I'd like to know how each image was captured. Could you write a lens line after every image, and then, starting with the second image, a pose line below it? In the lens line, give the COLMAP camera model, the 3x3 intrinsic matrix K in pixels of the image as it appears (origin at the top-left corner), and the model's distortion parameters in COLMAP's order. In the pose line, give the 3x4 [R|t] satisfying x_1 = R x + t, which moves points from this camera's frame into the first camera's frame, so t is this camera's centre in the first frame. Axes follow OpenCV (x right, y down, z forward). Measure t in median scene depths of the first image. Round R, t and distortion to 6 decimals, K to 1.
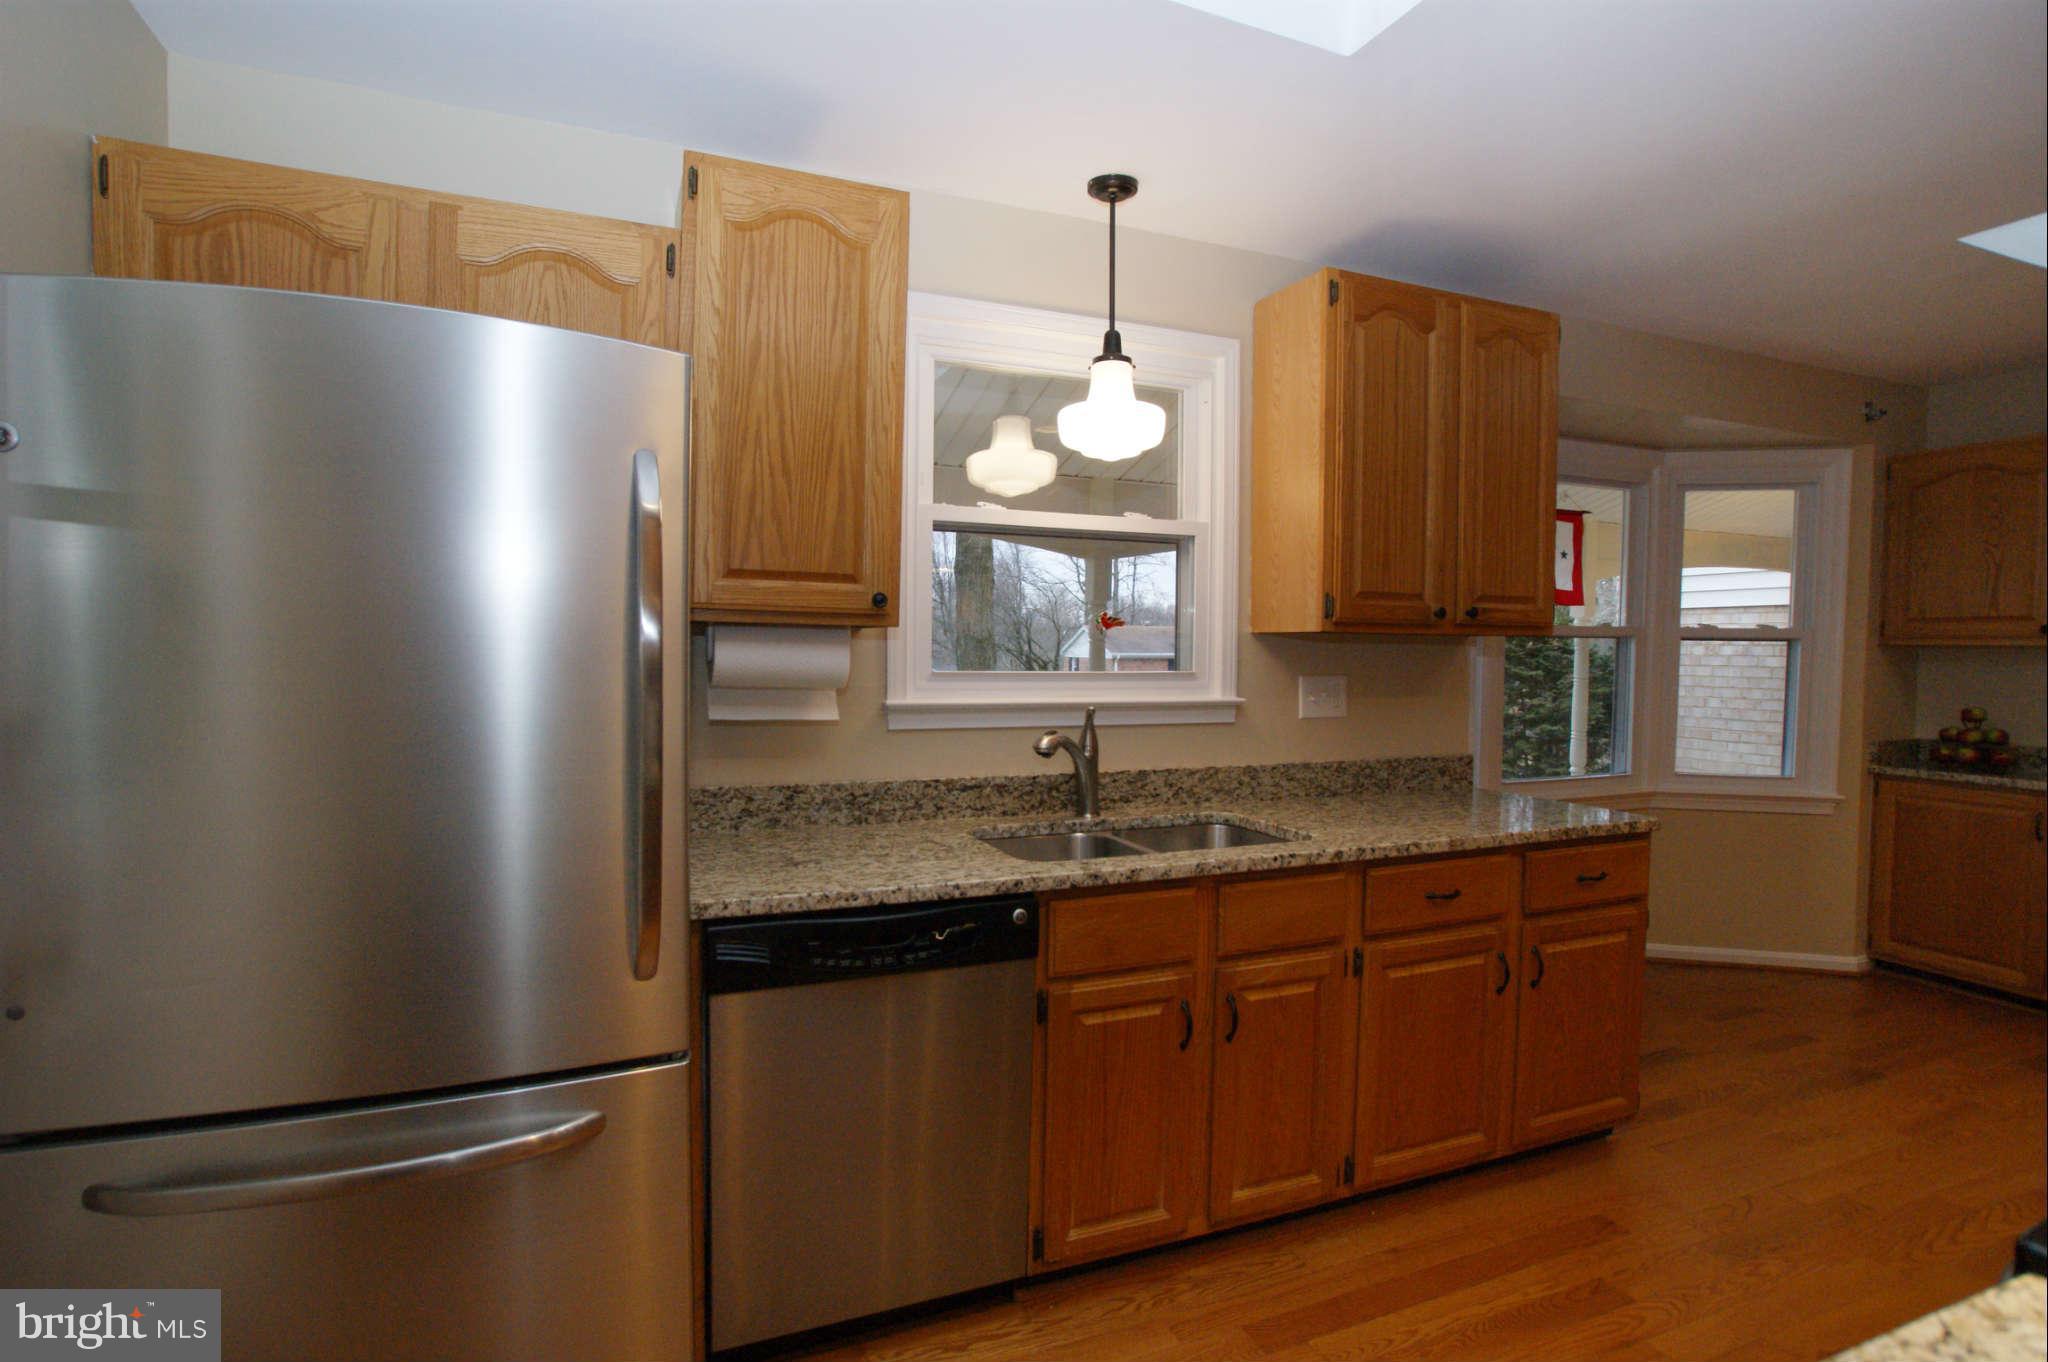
lens RADIAL K [[981.7, 0, 1019.0], [0, 981.7, 683.6], [0, 0, 1]] dist [-0.016262, 0.005448]
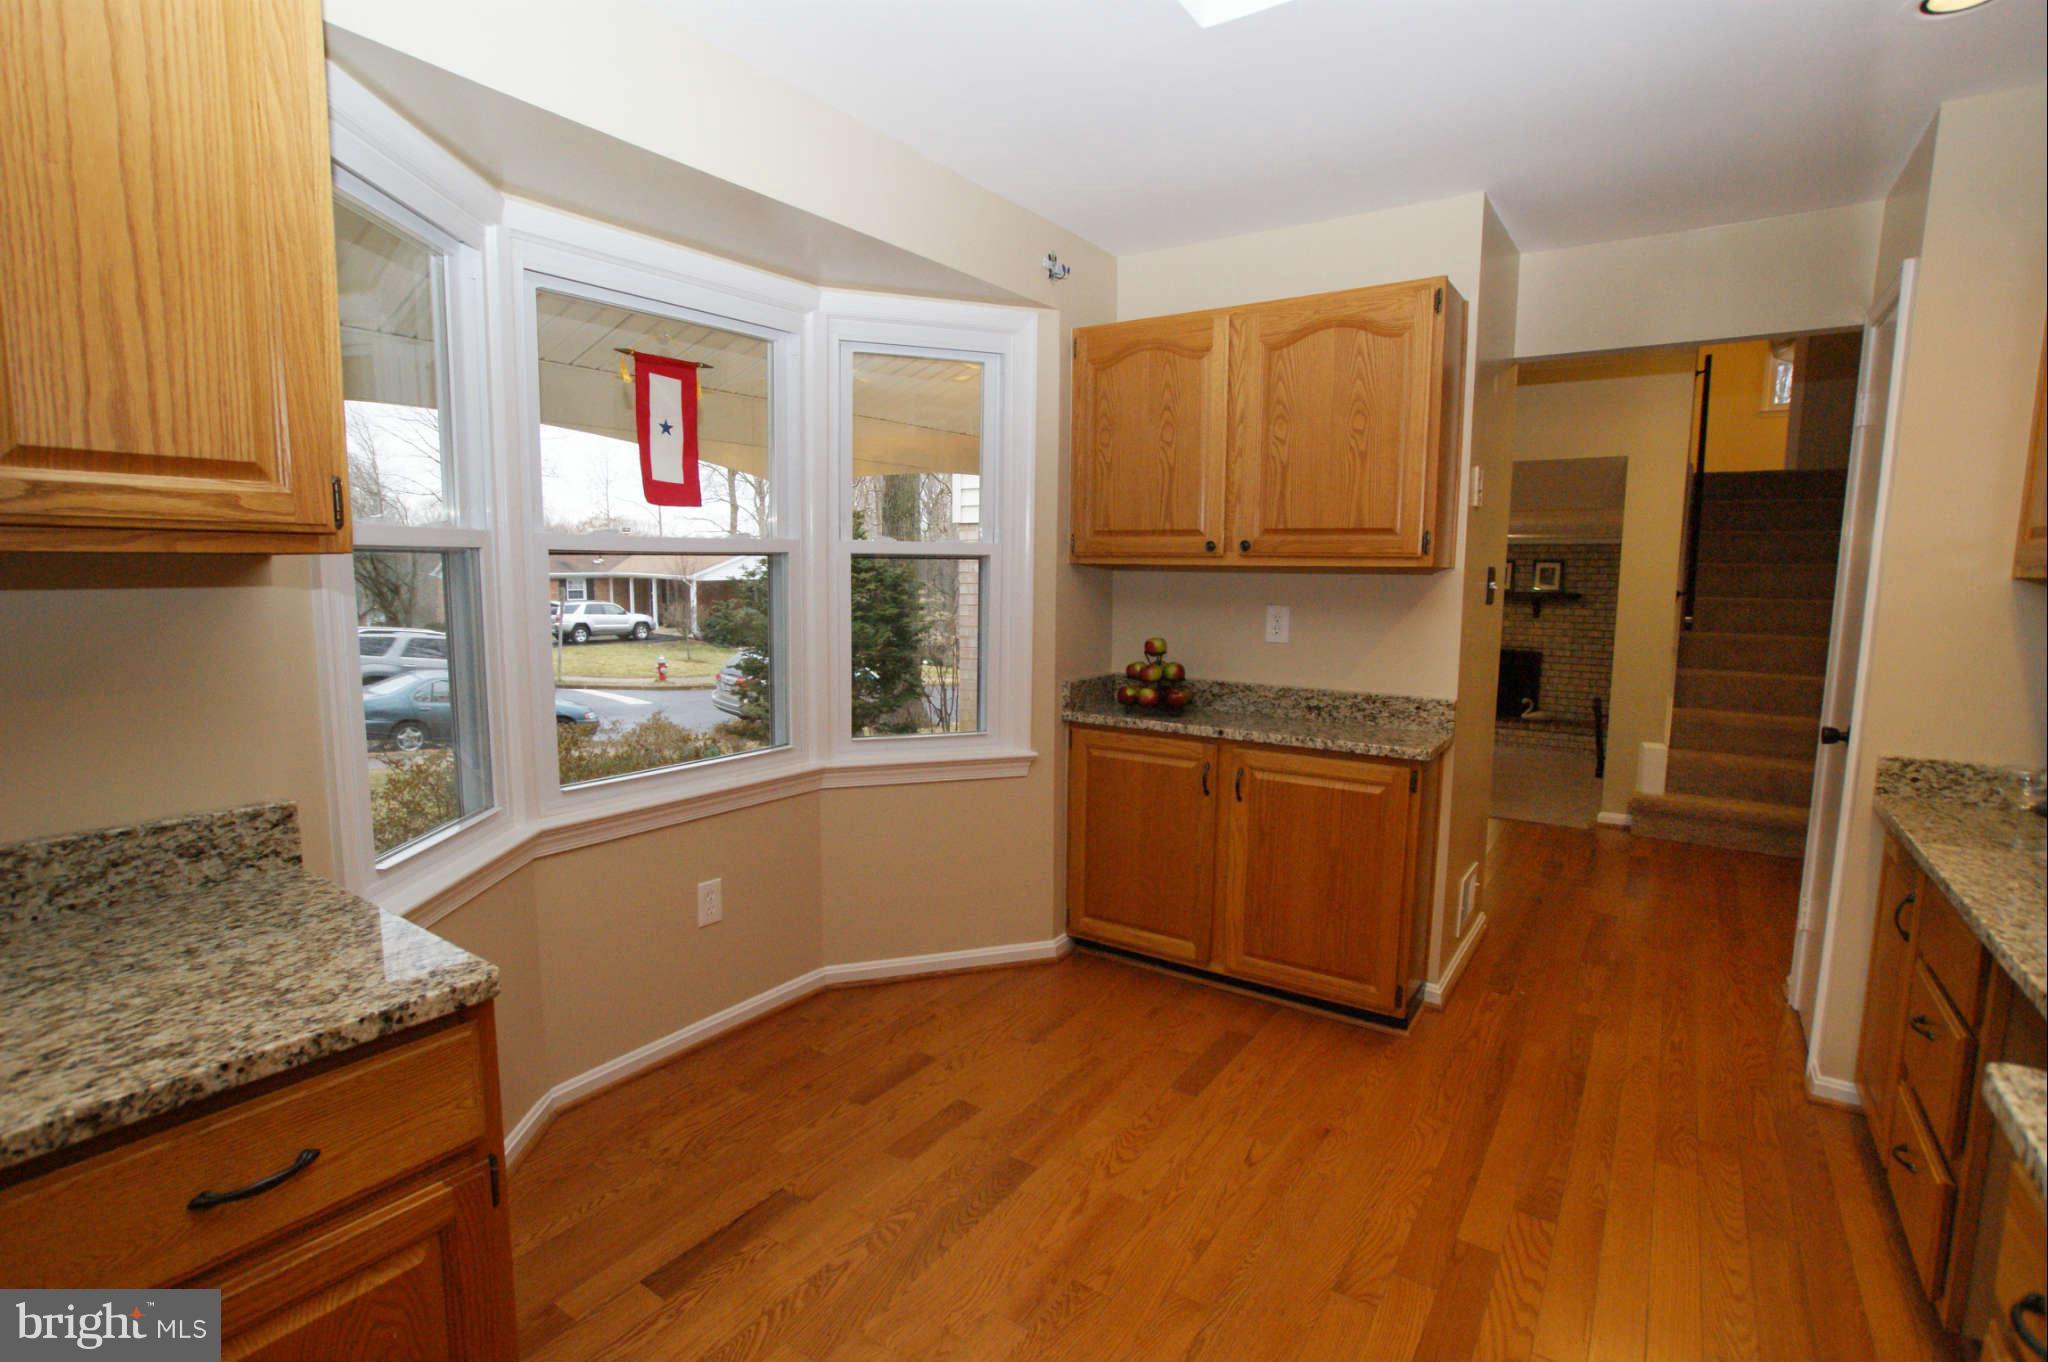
lens RADIAL K [[981.7, 0, 991.5], [0, 981.7, 677.8], [0, 0, 1]] dist [-0.016262, 0.005448]
pose [[0.855249, -0.063119, 0.514359, 0.415708], [0.022806, 0.996177, 0.084324, -0.016735], [-0.517715, -0.060388, 0.853419, 0.338729]]
